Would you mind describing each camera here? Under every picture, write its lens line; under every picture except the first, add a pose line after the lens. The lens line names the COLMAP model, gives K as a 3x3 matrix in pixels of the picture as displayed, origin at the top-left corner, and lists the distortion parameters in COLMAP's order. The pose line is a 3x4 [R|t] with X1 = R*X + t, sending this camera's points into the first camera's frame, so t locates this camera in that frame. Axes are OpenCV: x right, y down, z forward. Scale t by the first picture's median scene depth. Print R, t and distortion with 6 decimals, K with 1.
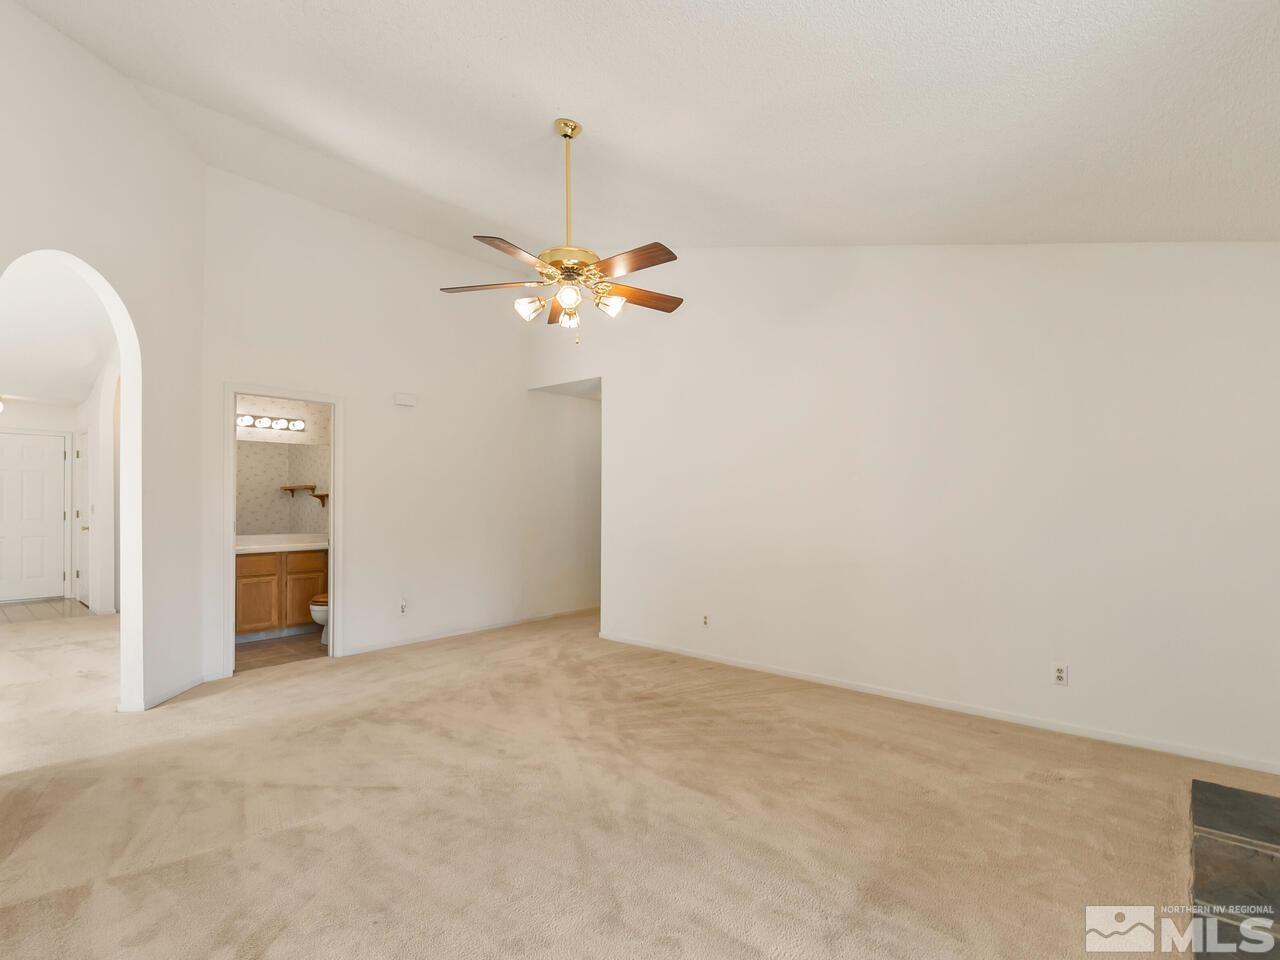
lens RADIAL K [[649.2, 0, 656.3], [0, 649.2, 479.1], [0, 0, 1]] dist [-0.013074, 0.001059]
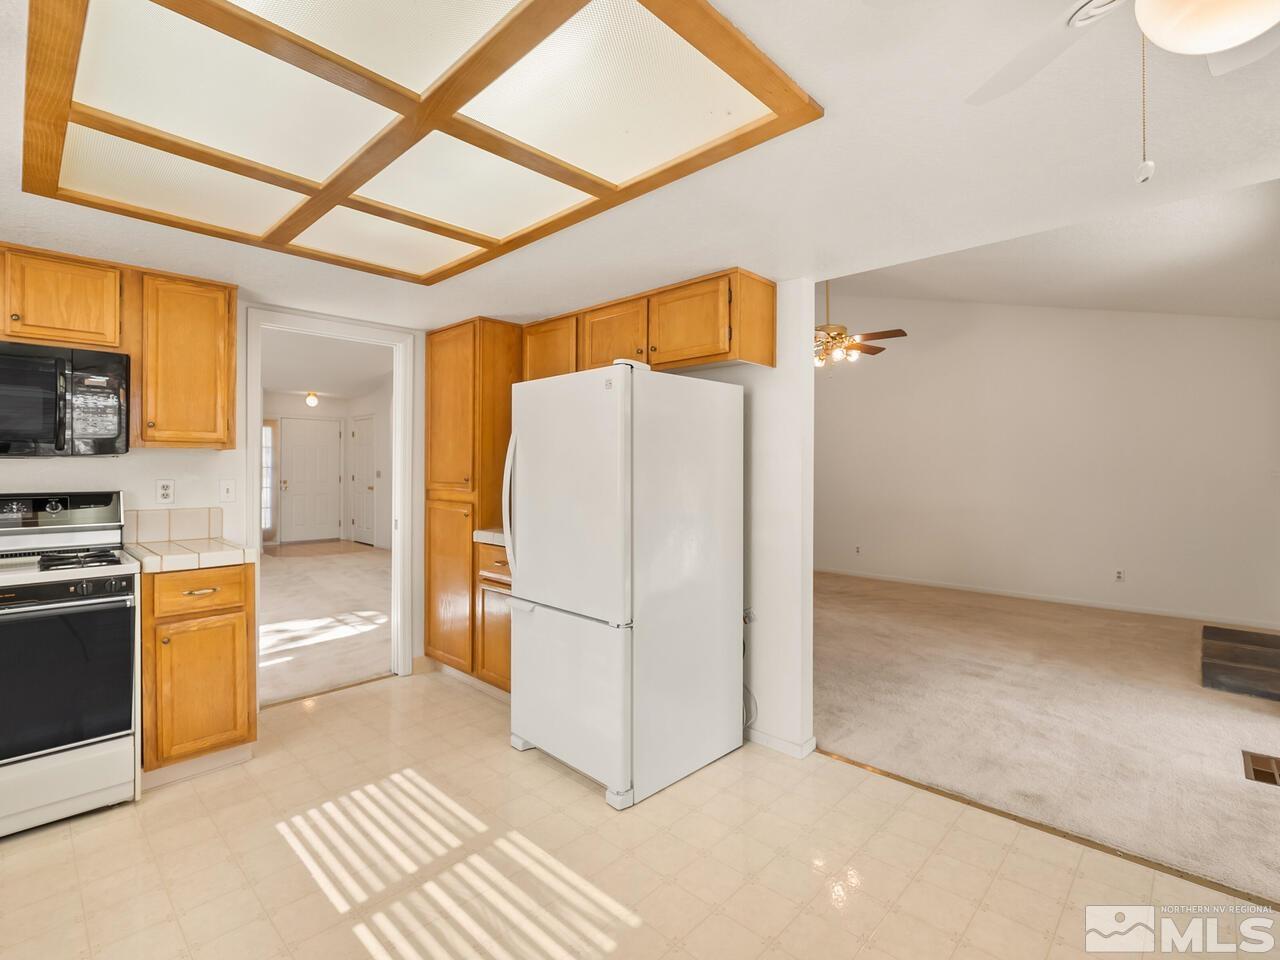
lens RADIAL K [[598.5, 0, 643.3], [0, 598.5, 471.0], [0, 0, 1]] dist [-0.009398, 0.000150]
pose [[0.997827, 0.001993, -0.065856, -0.517613], [0.000448, 0.999314, 0.037030, -0.020892], [0.065884, -0.036979, 0.997142, -0.620789]]
